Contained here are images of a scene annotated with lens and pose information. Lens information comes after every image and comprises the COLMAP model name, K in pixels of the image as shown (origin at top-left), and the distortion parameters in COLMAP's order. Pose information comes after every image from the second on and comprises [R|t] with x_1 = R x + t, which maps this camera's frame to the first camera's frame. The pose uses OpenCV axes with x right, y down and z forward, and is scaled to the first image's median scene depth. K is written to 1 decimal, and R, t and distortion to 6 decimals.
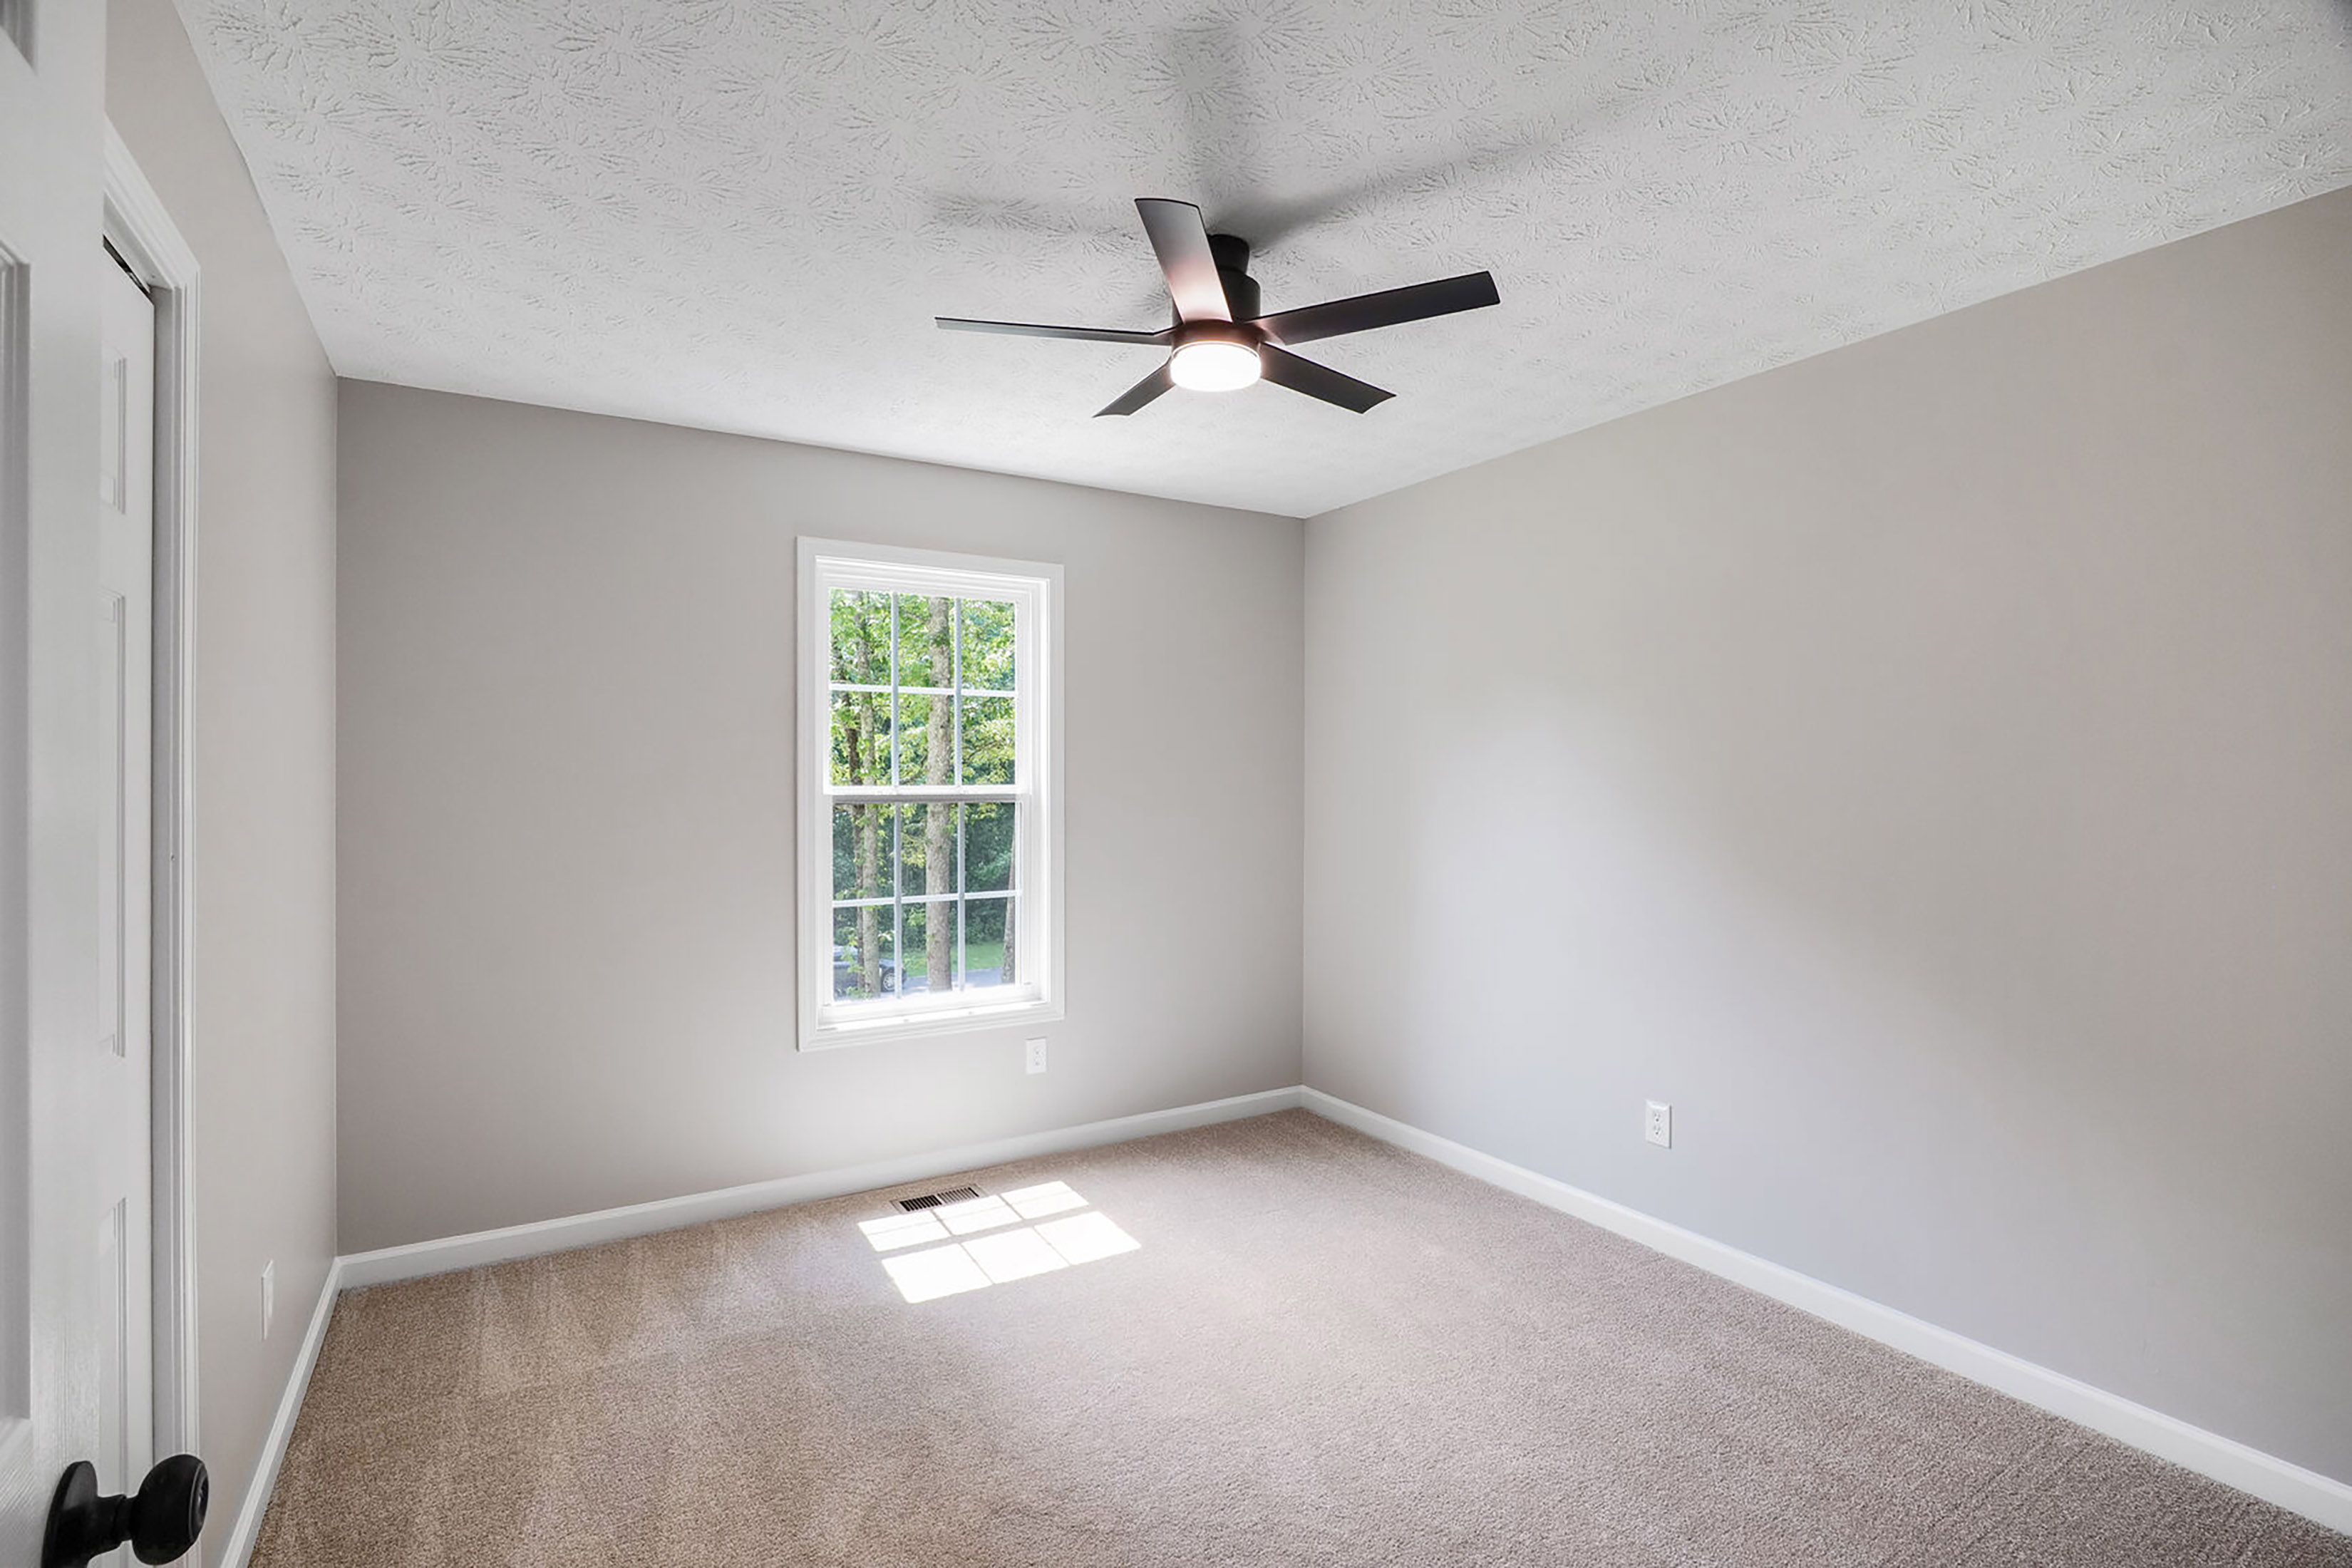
lens RADIAL K [[1124.9, 0, 1176.0], [0, 1124.9, 784.0], [0, 0, 1]] dist [0.038262, 0.000016]
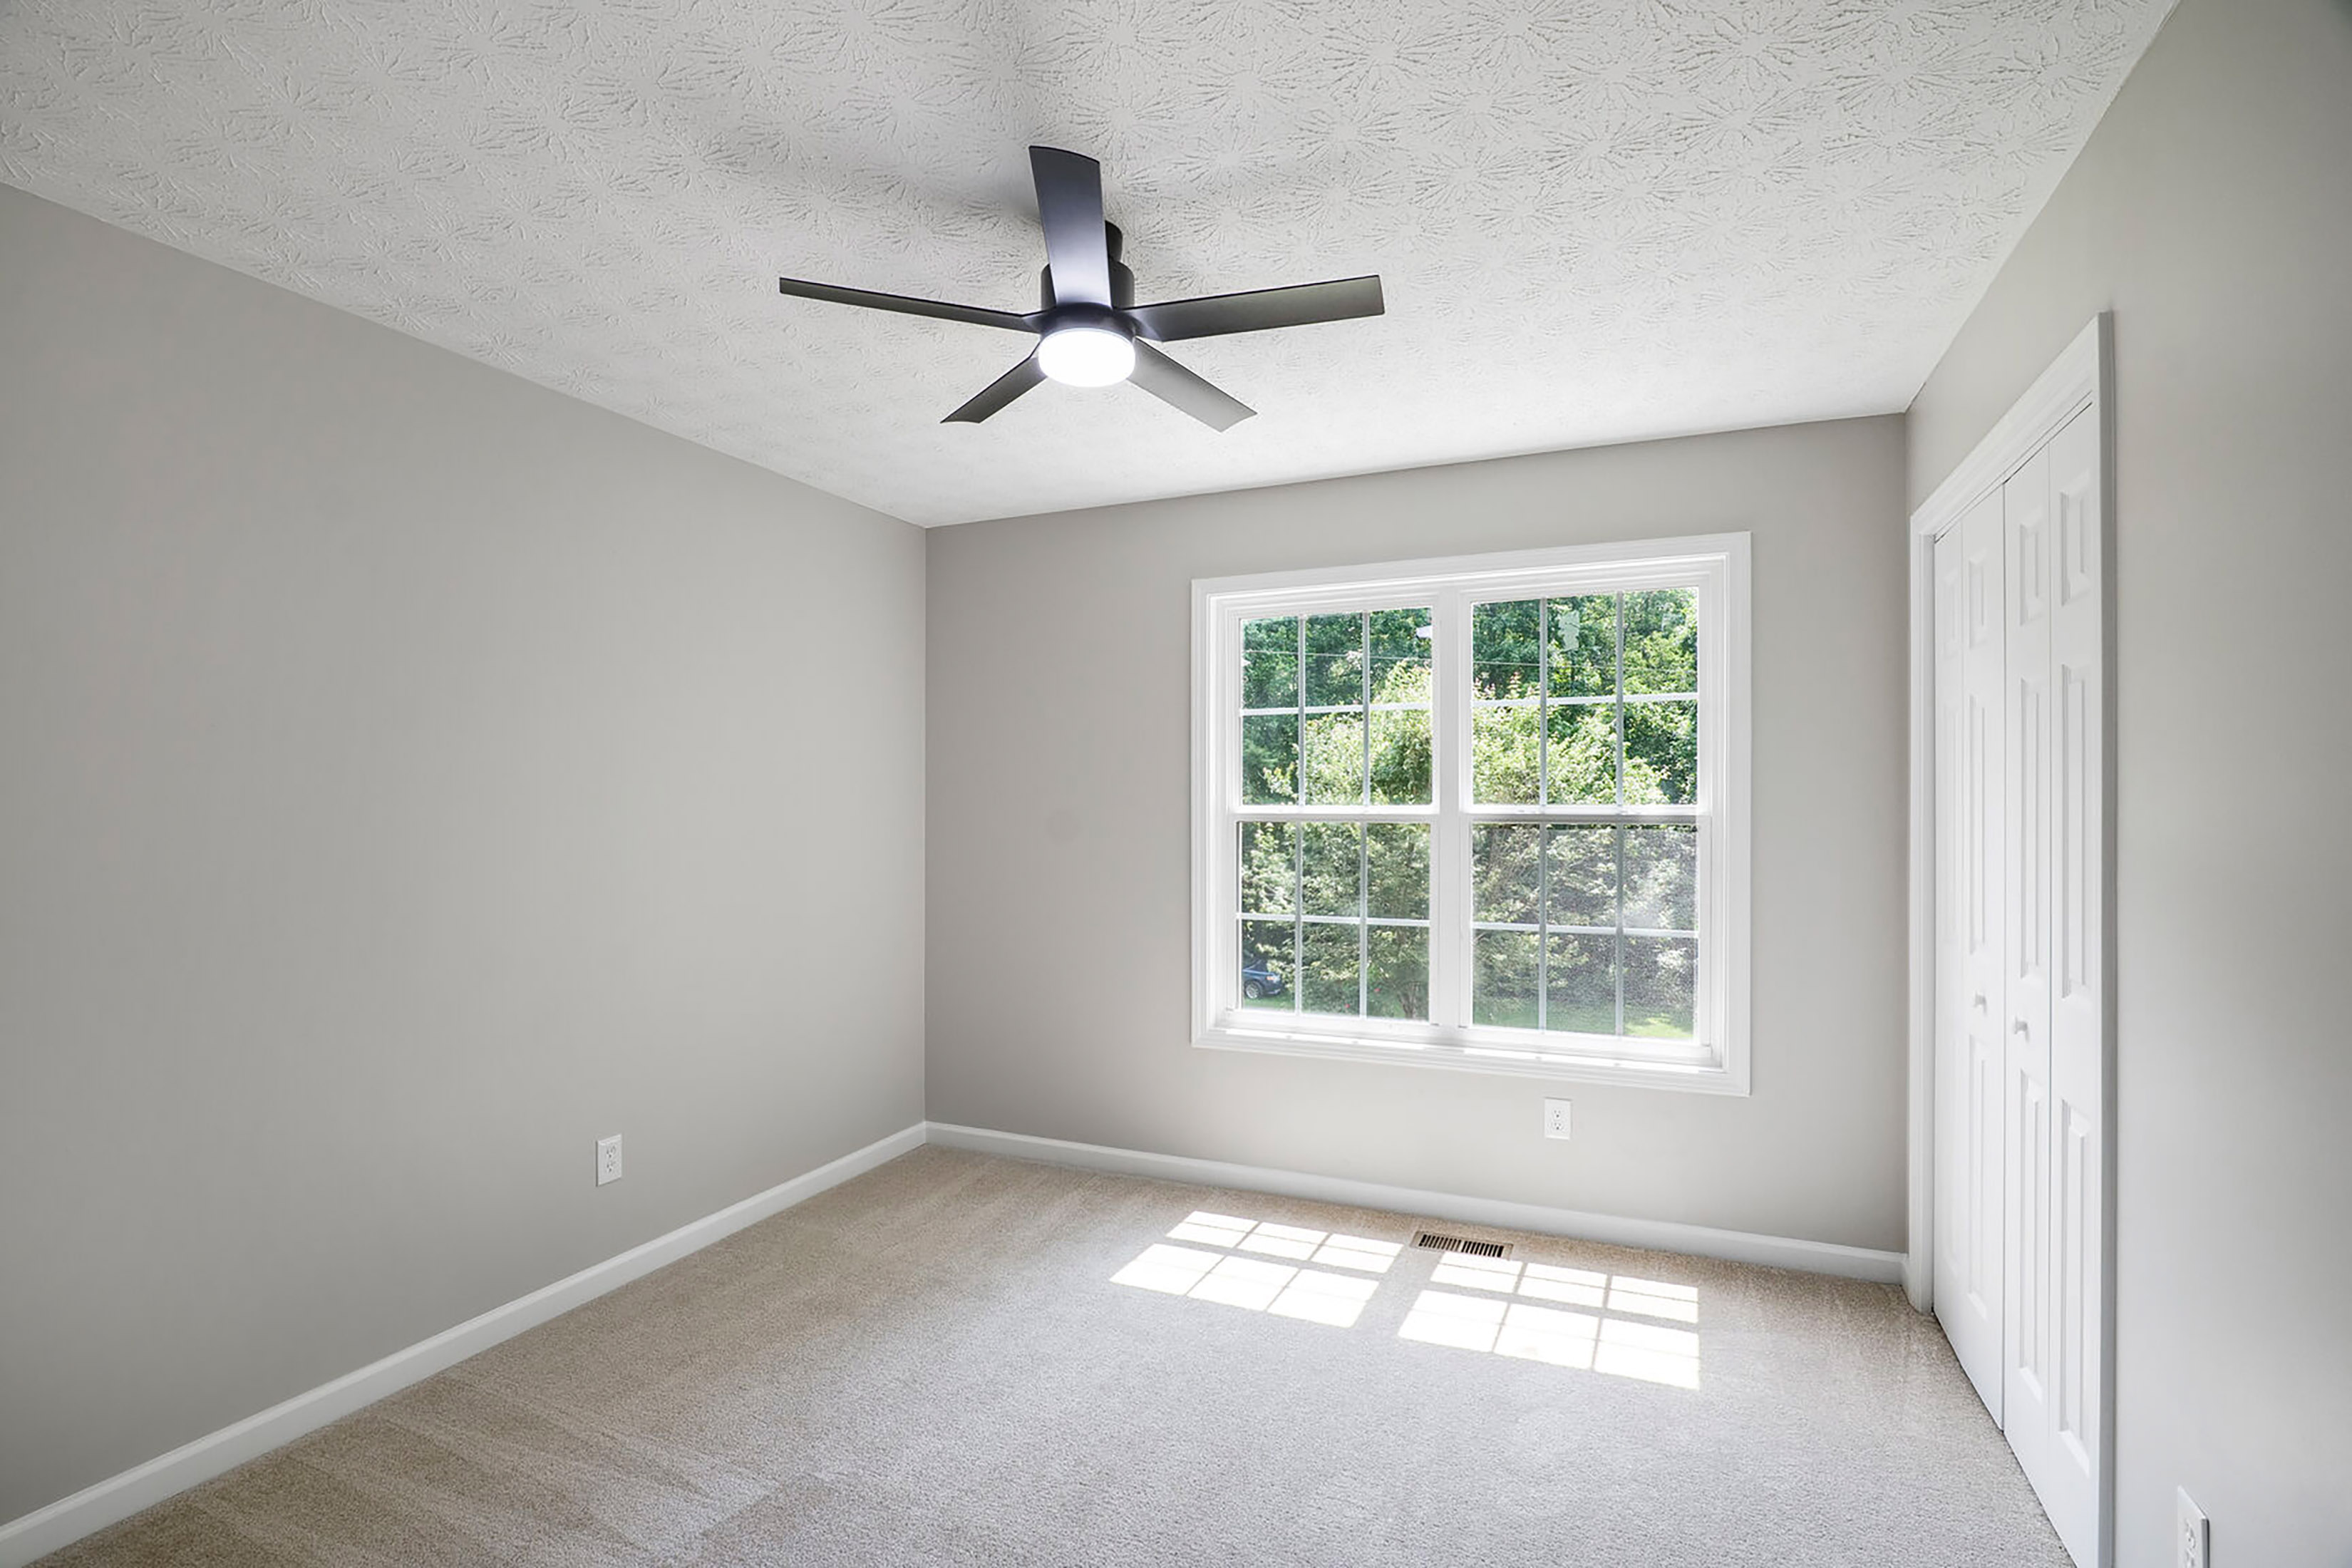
lens RADIAL K [[1164.4, 0, 1176.0], [0, 1164.4, 784.0], [0, 0, 1]] dist [-0.001212, -0.000113]
pose [[0.589675, -0.005081, -0.807625, 0.505315], [-0.003161, 0.999958, -0.008598, -0.008185], [0.807635, 0.007623, 0.589634, 0.274941]]
